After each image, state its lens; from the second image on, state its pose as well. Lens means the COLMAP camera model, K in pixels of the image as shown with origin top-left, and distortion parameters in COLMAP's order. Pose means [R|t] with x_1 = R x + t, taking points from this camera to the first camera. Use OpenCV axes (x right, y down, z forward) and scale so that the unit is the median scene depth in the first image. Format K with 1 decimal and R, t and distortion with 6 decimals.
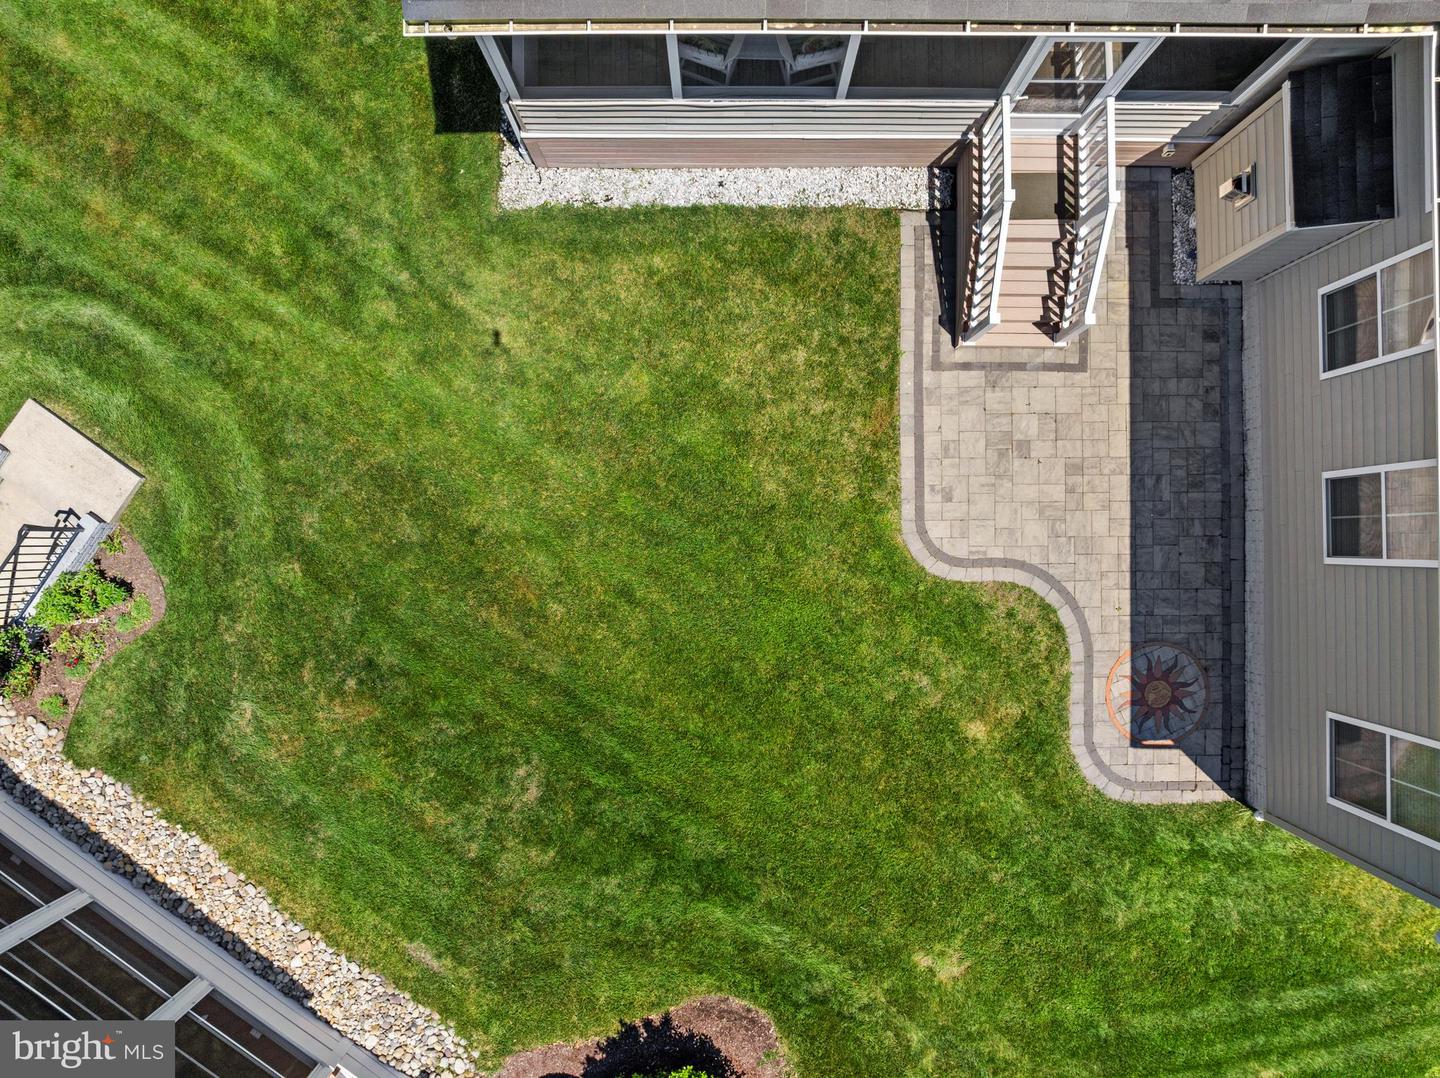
lens RADIAL K [[1025.3, 0, 718.8], [0, 1025.3, 537.4], [0, 0, 1]] dist [-0.040515, 0.019421]
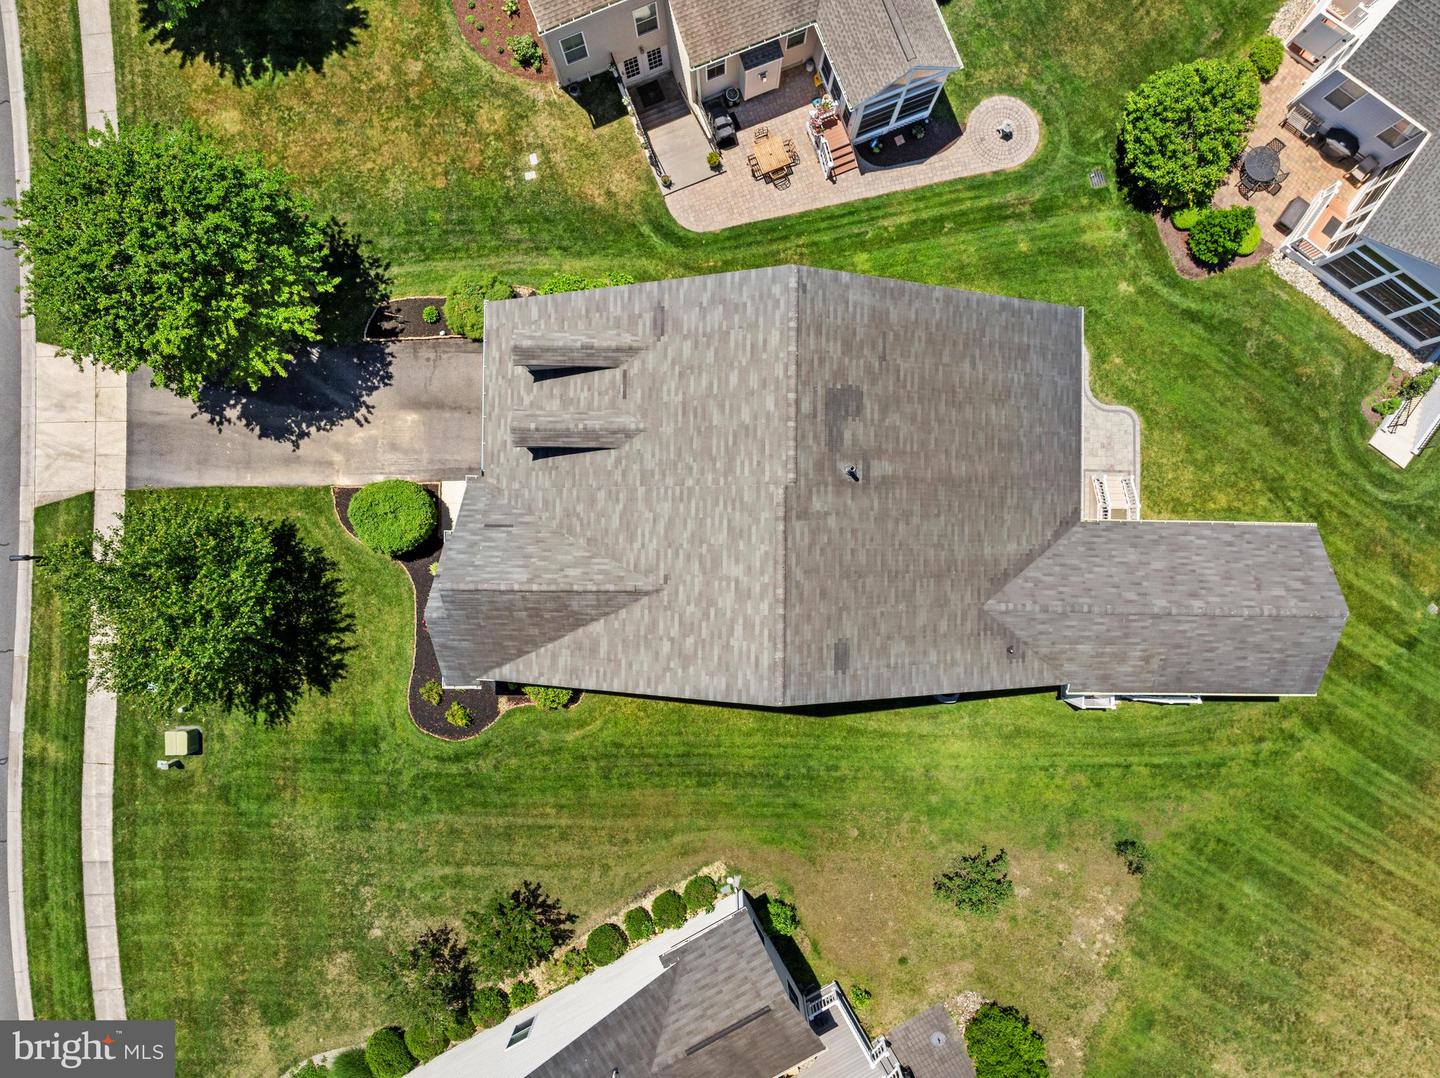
lens RADIAL K [[1025.3, 0, 723.3], [0, 1025.3, 543.7], [0, 0, 1]] dist [-0.040515, 0.019421]
pose [[-0.999829, -0.017824, 0.004926, 1.468921], [0.017869, -0.999798, 0.009244, -0.444516], [0.004760, 0.009330, 0.999945, -2.233819]]
